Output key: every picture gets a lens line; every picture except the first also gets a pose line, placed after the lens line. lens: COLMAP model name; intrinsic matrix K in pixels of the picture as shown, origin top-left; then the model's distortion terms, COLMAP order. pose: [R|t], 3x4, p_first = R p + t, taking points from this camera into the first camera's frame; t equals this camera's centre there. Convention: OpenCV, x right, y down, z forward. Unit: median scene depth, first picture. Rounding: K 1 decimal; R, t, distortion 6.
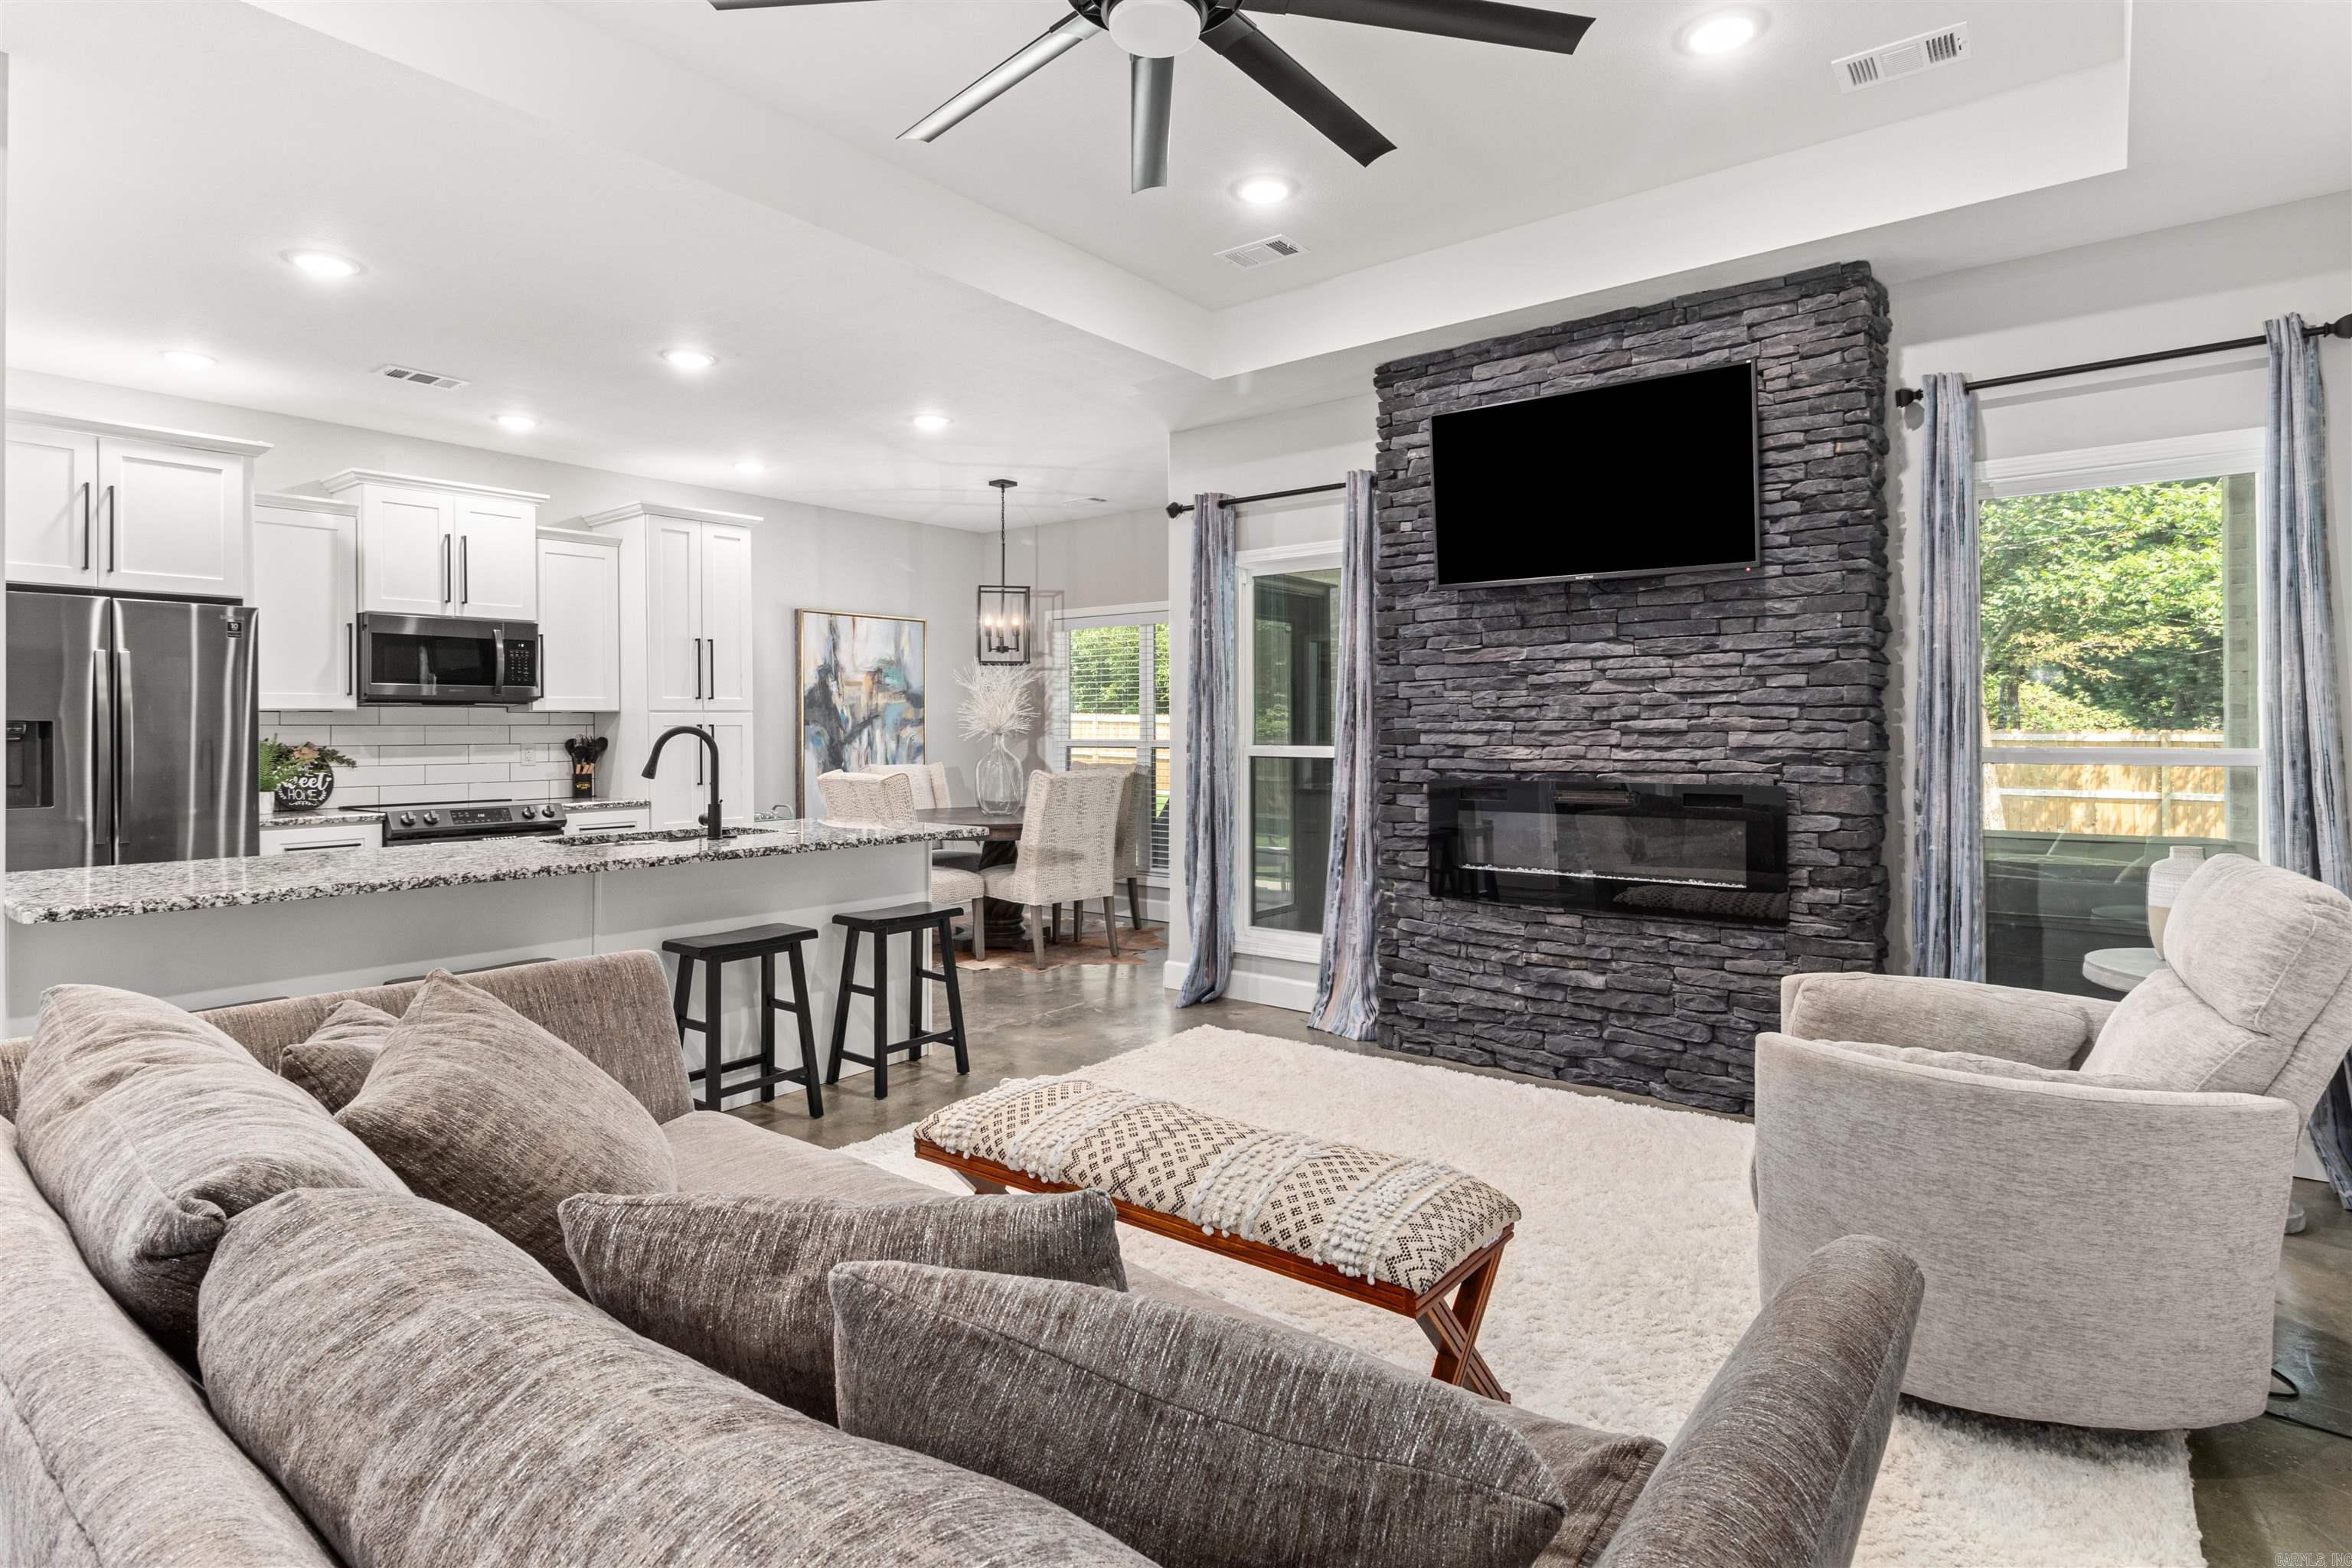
lens RADIAL K [[1200.7, 0, 1174.8], [0, 1200.7, 723.4], [0, 0, 1]] dist [0.000477, -0.000328]
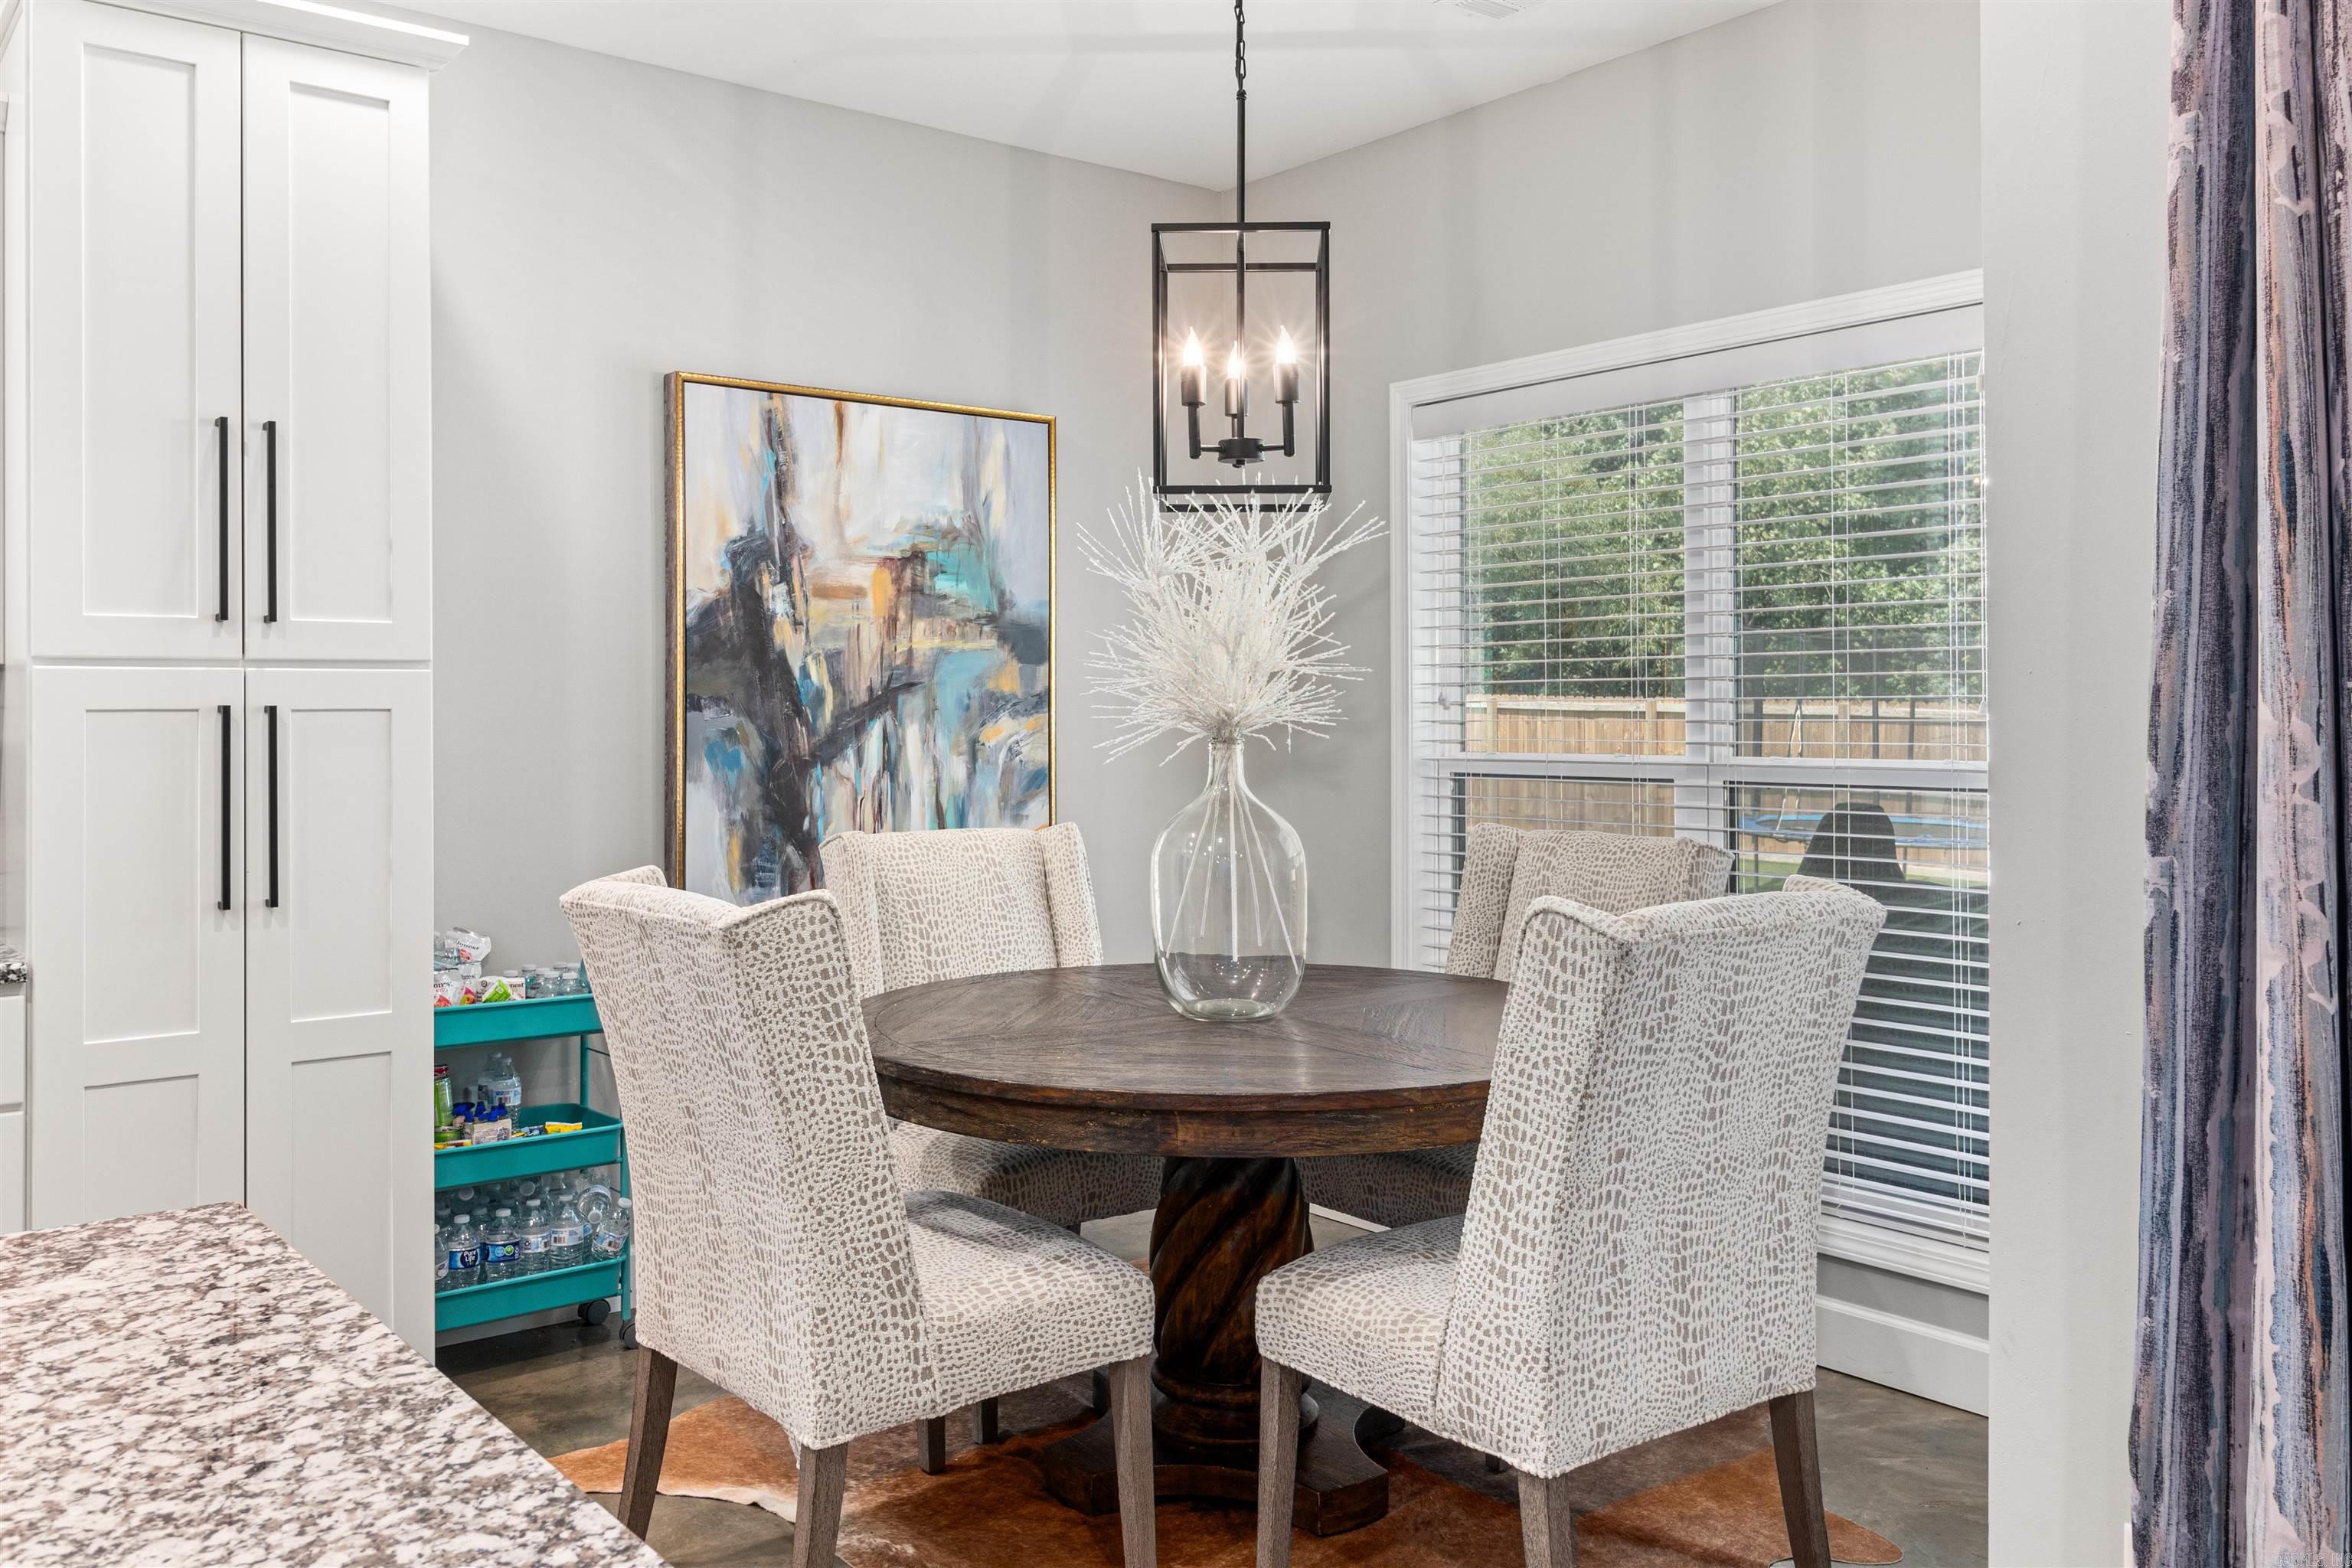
lens RADIAL K [[1889.9, 0, 1182.2], [0, 1889.9, 676.2], [0, 0, 1]] dist [0.000861, 0.003207]
pose [[0.975744, -0.003936, -0.218880, -0.088469], [-0.000492, 0.999796, -0.020172, 0.004235], [0.218914, 0.019790, 0.975543, 0.859671]]
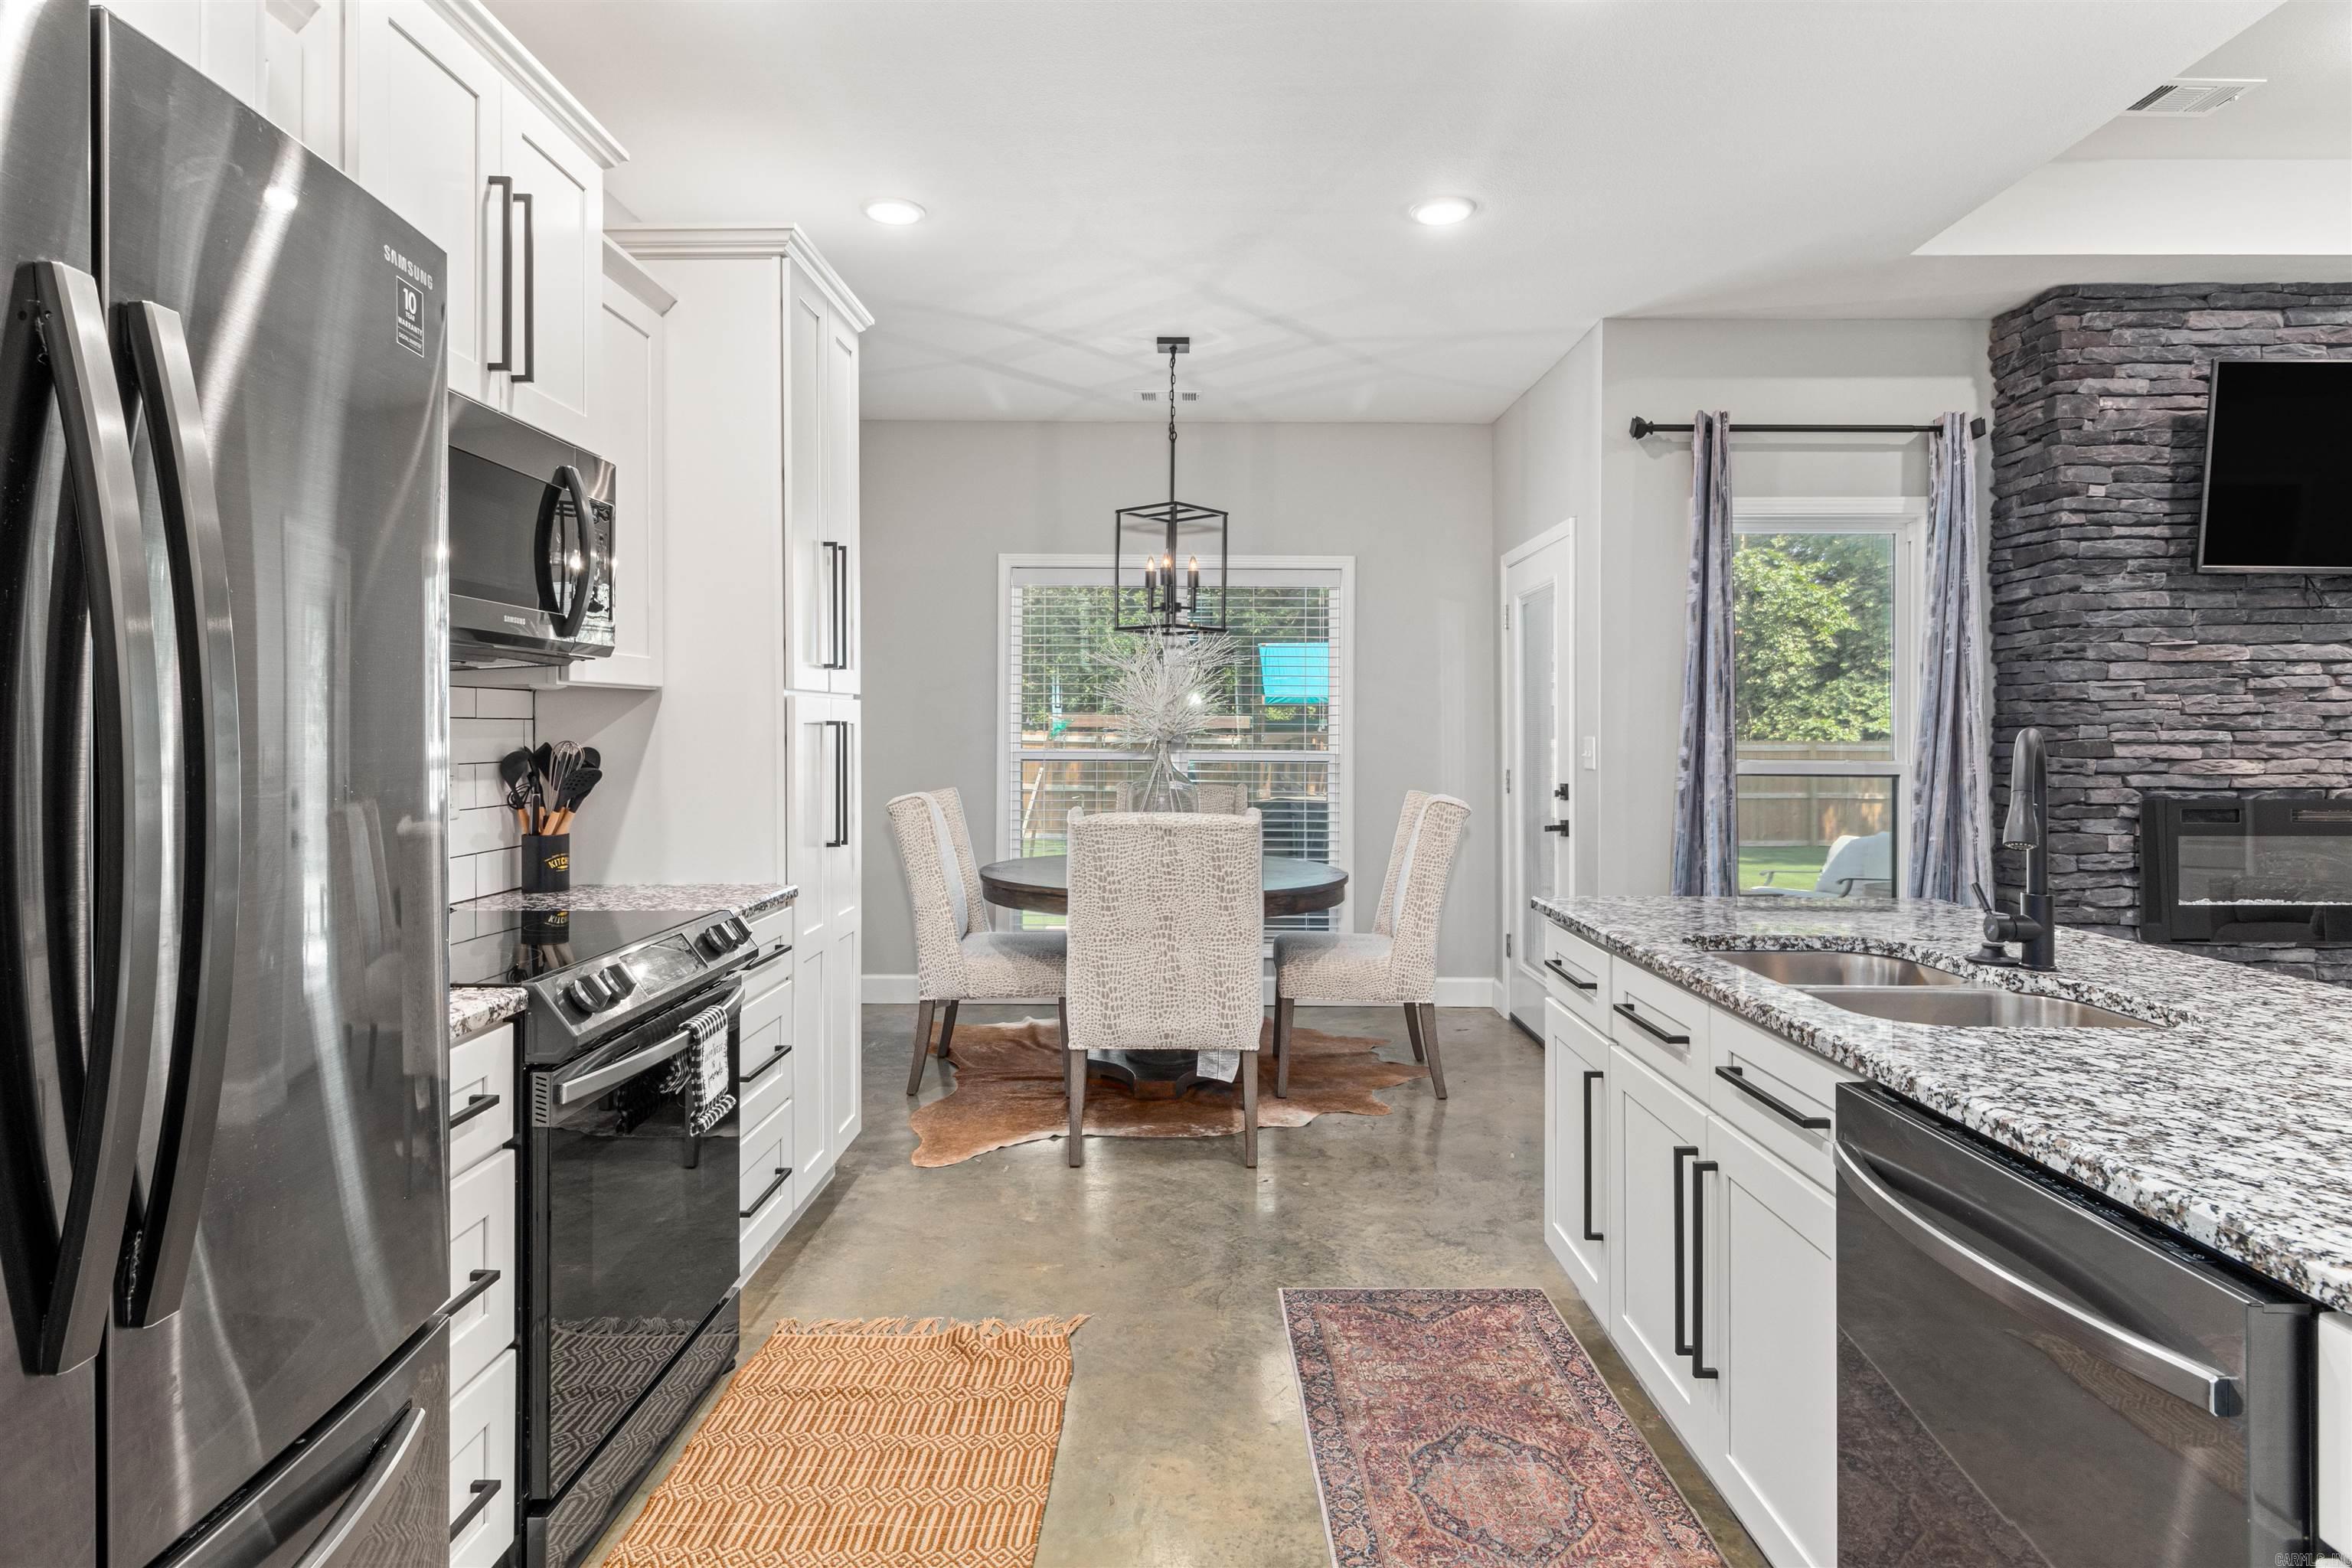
lens RADIAL K [[1265.6, 0, 1175.8], [0, 1265.6, 727.0], [0, 0, 1]] dist [0.003906, -0.002458]
pose [[0.783200, 0.009098, 0.621703, -0.871303], [-0.008999, 0.999954, -0.003297, 0.005326], [-0.621705, -0.003013, 0.783246, 0.749906]]
